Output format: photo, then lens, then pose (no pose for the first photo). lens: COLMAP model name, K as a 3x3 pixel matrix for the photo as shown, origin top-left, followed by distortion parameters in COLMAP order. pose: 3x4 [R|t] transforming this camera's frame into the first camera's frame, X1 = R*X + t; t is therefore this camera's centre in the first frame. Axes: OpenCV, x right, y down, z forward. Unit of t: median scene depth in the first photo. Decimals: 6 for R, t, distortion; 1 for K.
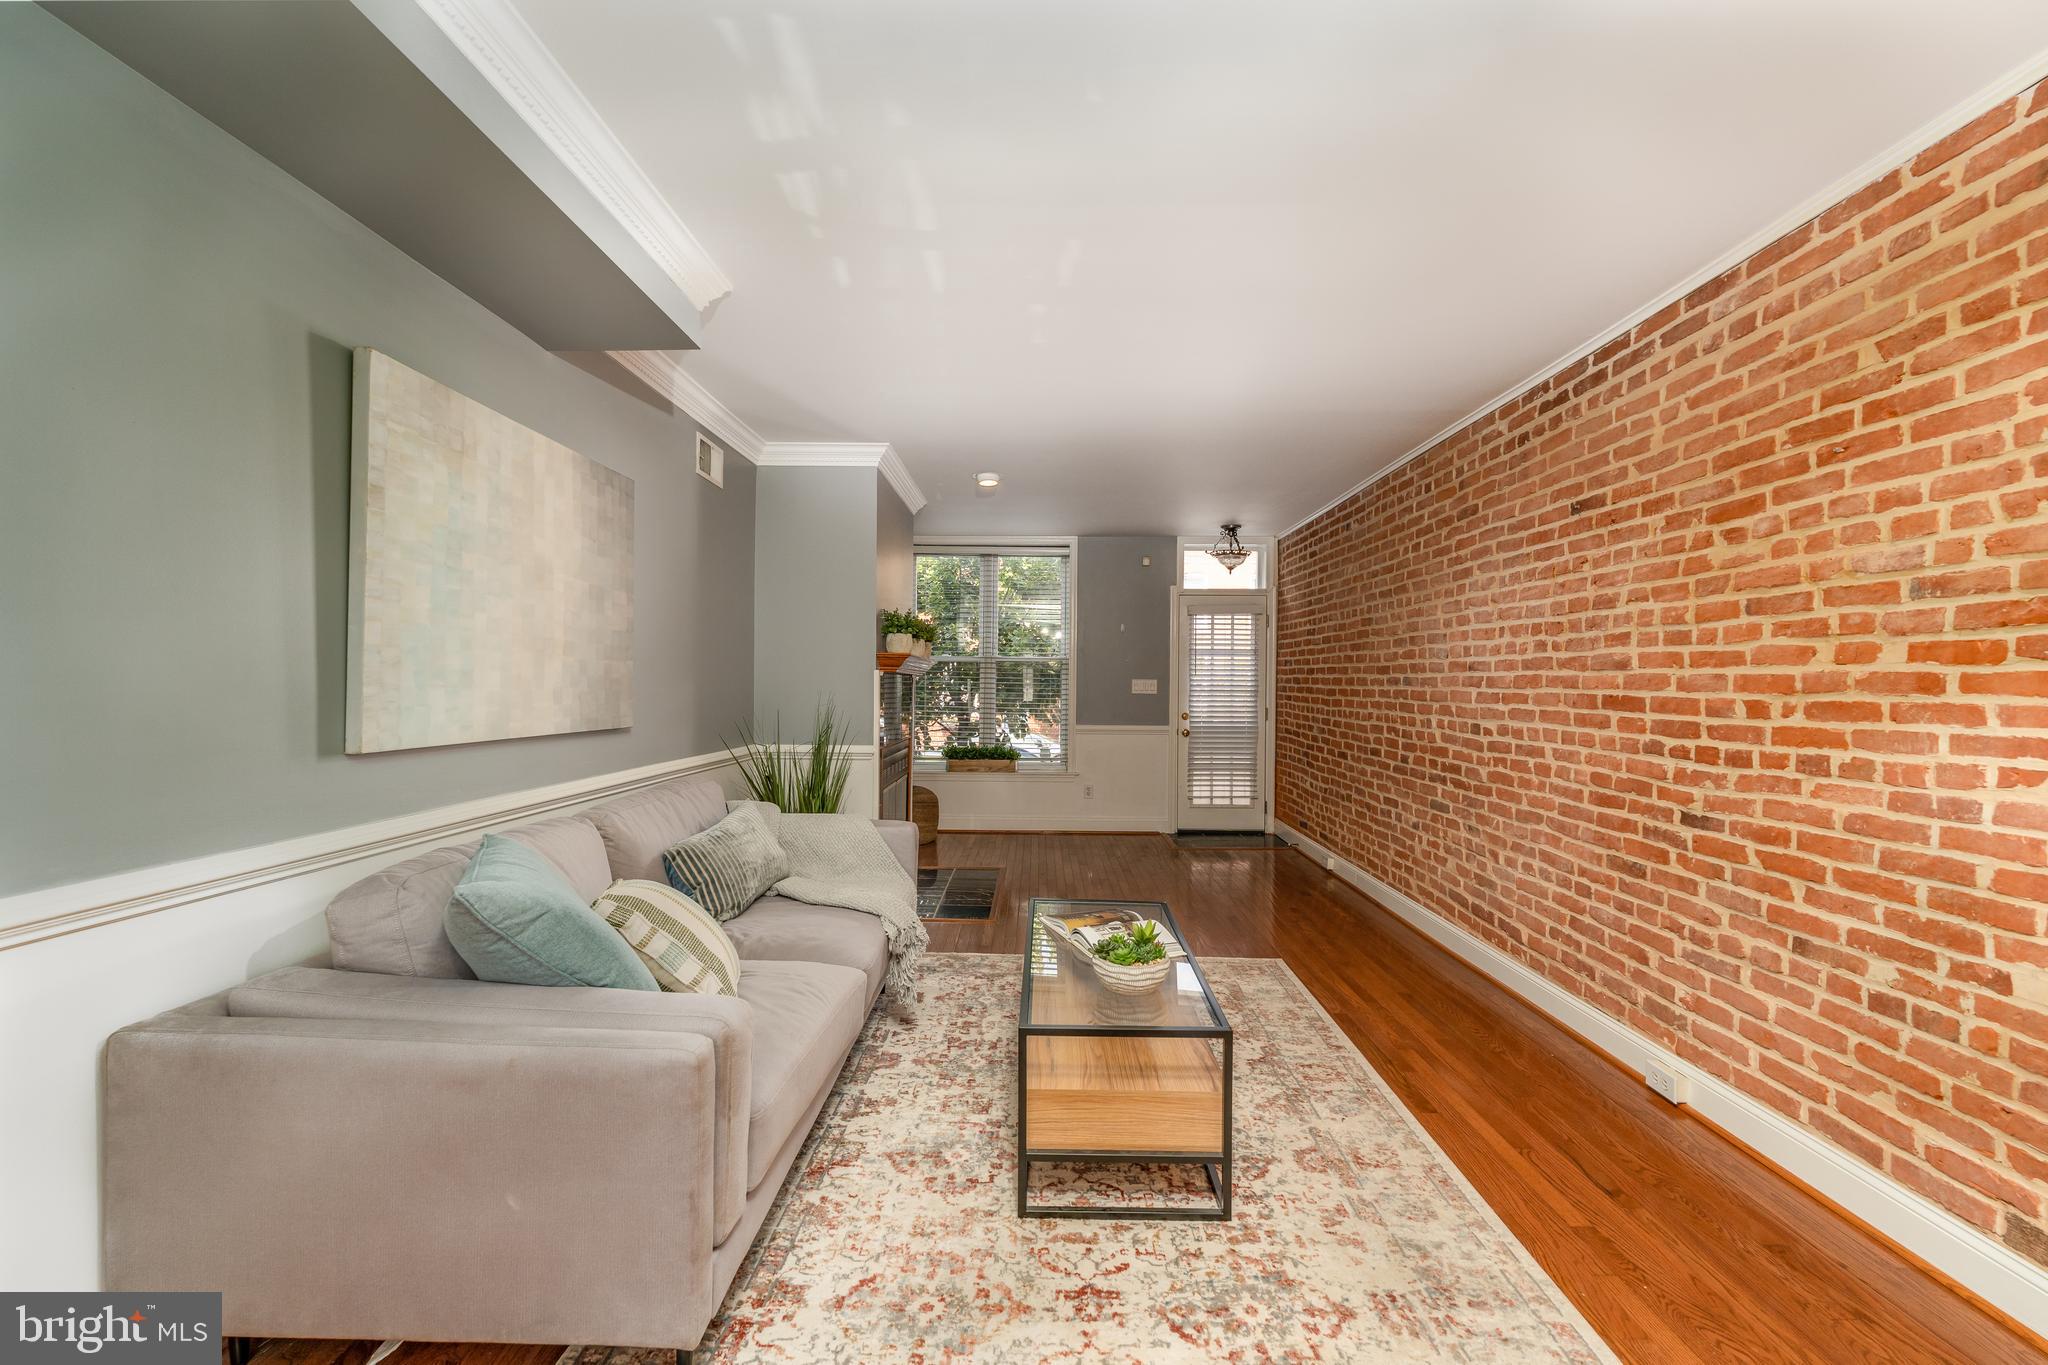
lens RADIAL K [[856.2, 0, 1062.8], [0, 856.2, 691.4], [0, 0, 1]] dist [0.003903, -0.003043]
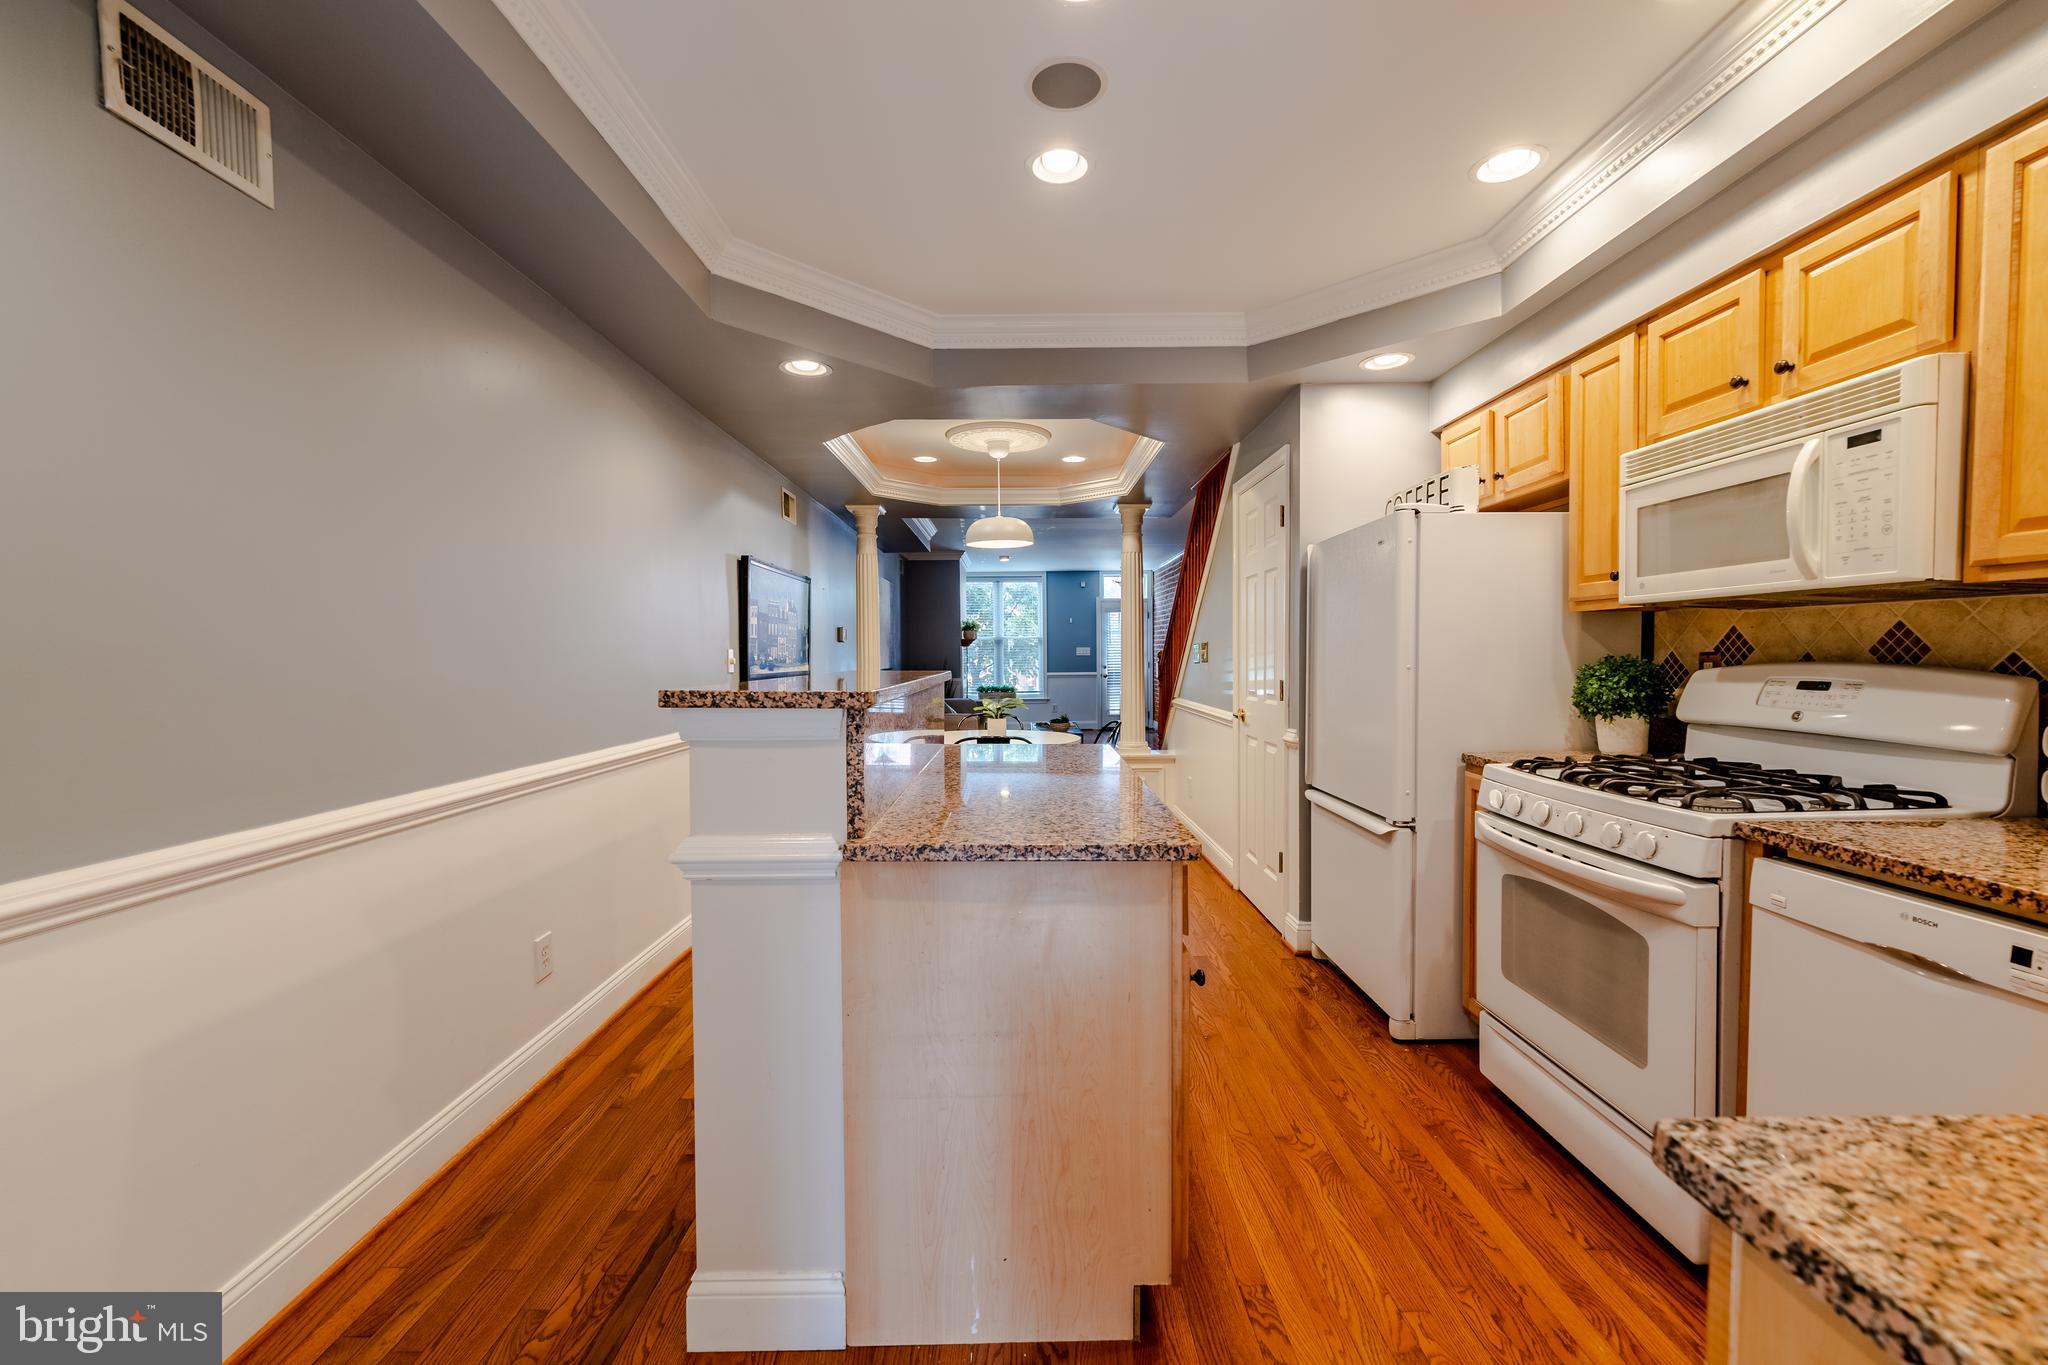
lens RADIAL K [[856.2, 0, 1027.1], [0, 856.2, 687.7], [0, 0, 1]] dist [0.003903, -0.003043]
pose [[0.999752, -0.017870, -0.013295, 0.004031], [0.018300, 0.999290, 0.032932, 0.021991], [0.012697, -0.033167, 0.999369, -1.917931]]
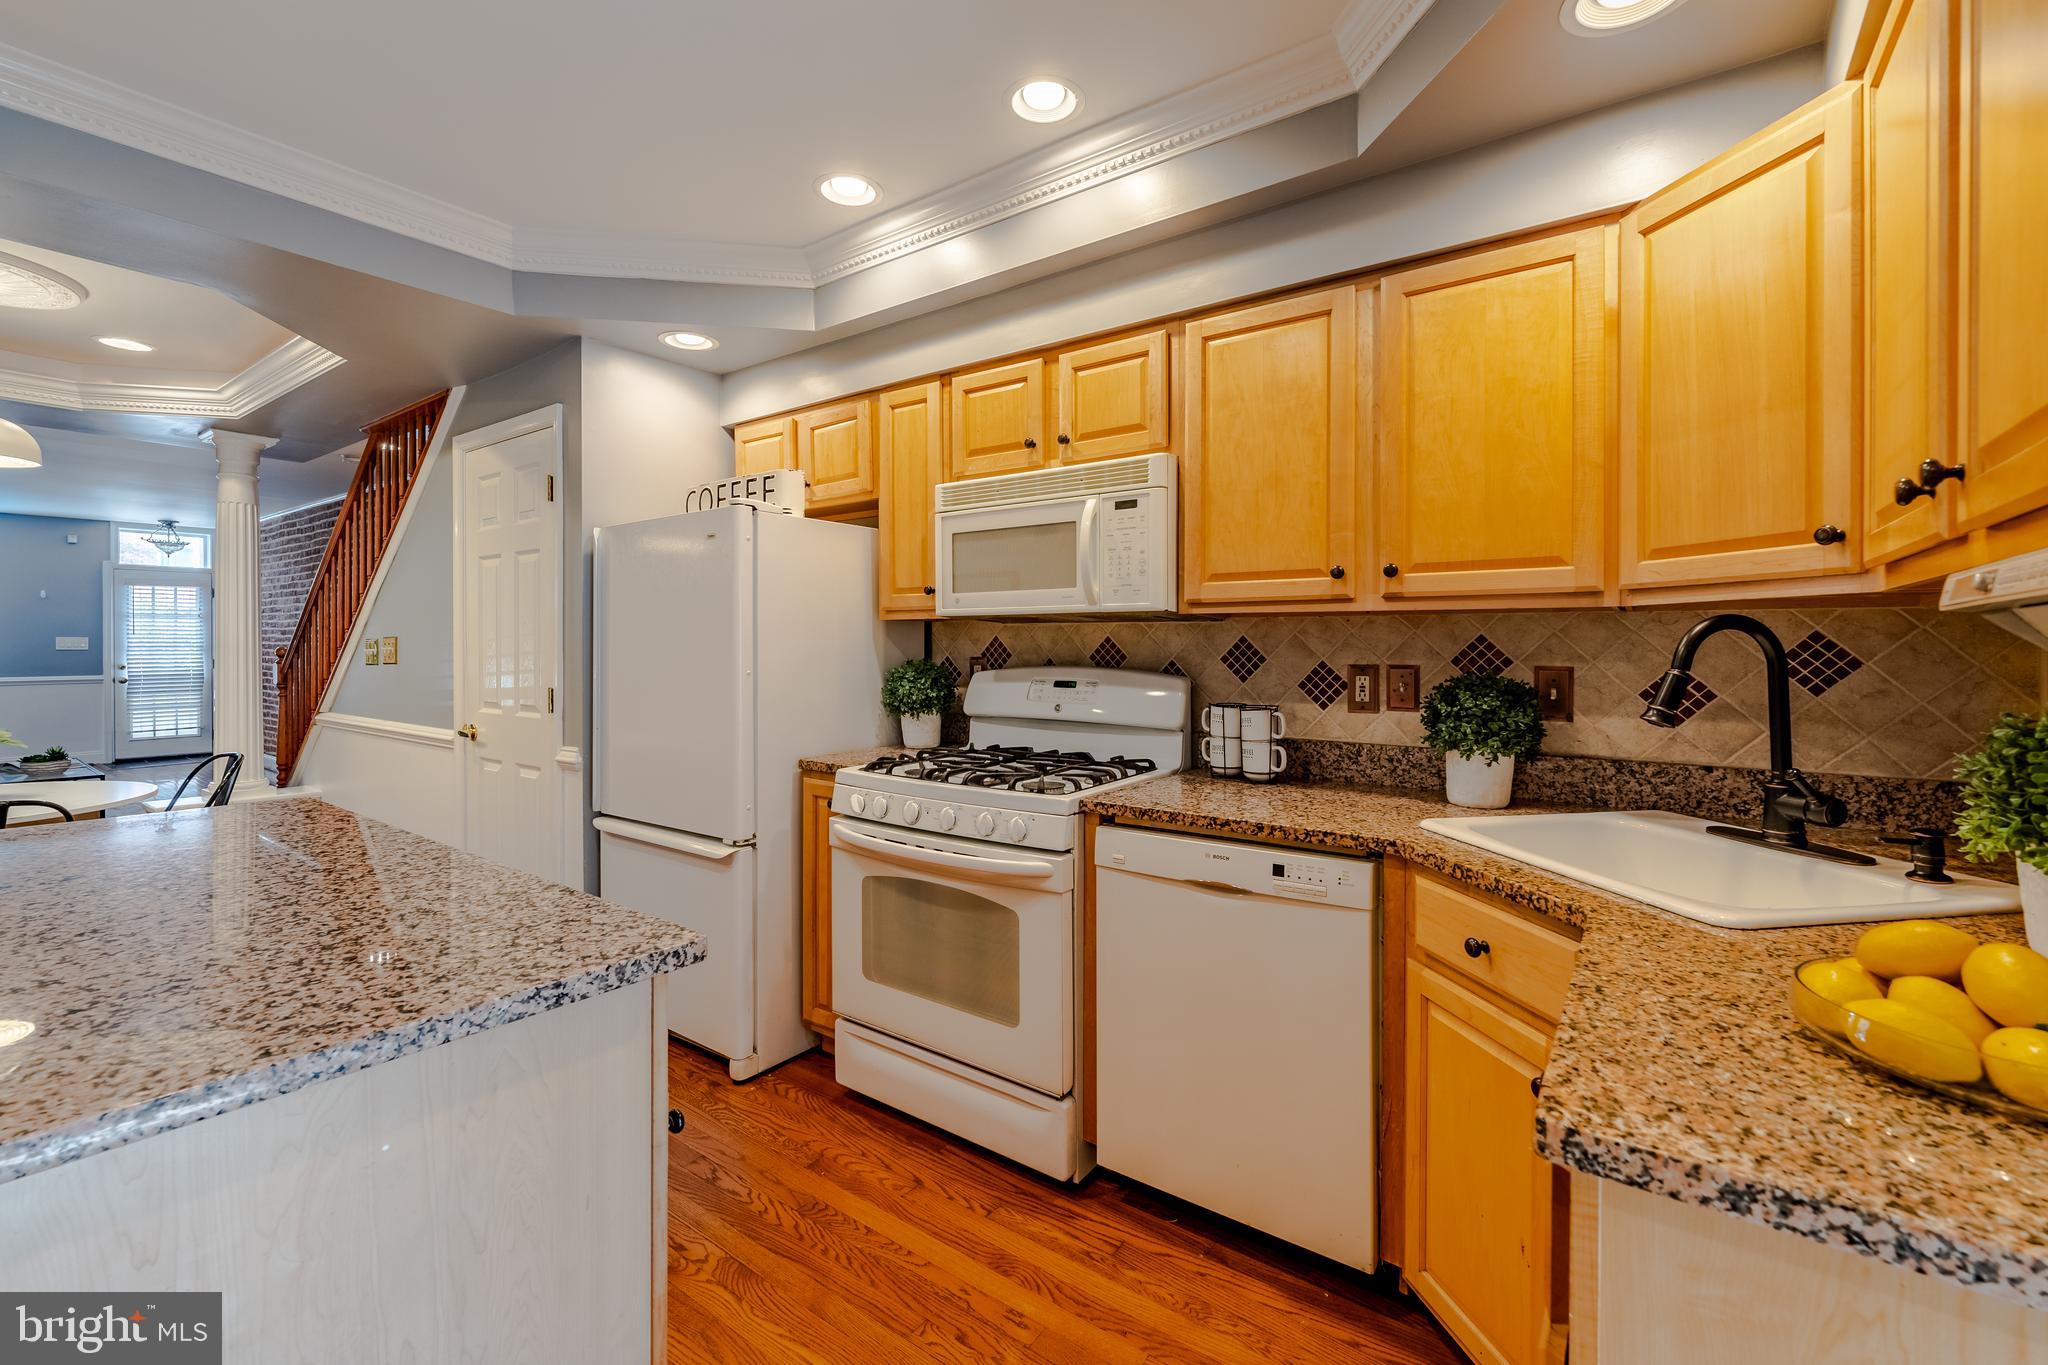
lens RADIAL K [[856.2, 0, 1047.9], [0, 856.2, 647.7], [0, 0, 1]] dist [0.003903, -0.003043]
pose [[0.599770, -0.012622, 0.800073, -0.096597], [0.010258, 0.999915, 0.008085, 0.009719], [-0.800106, 0.003358, 0.599849, -1.762188]]
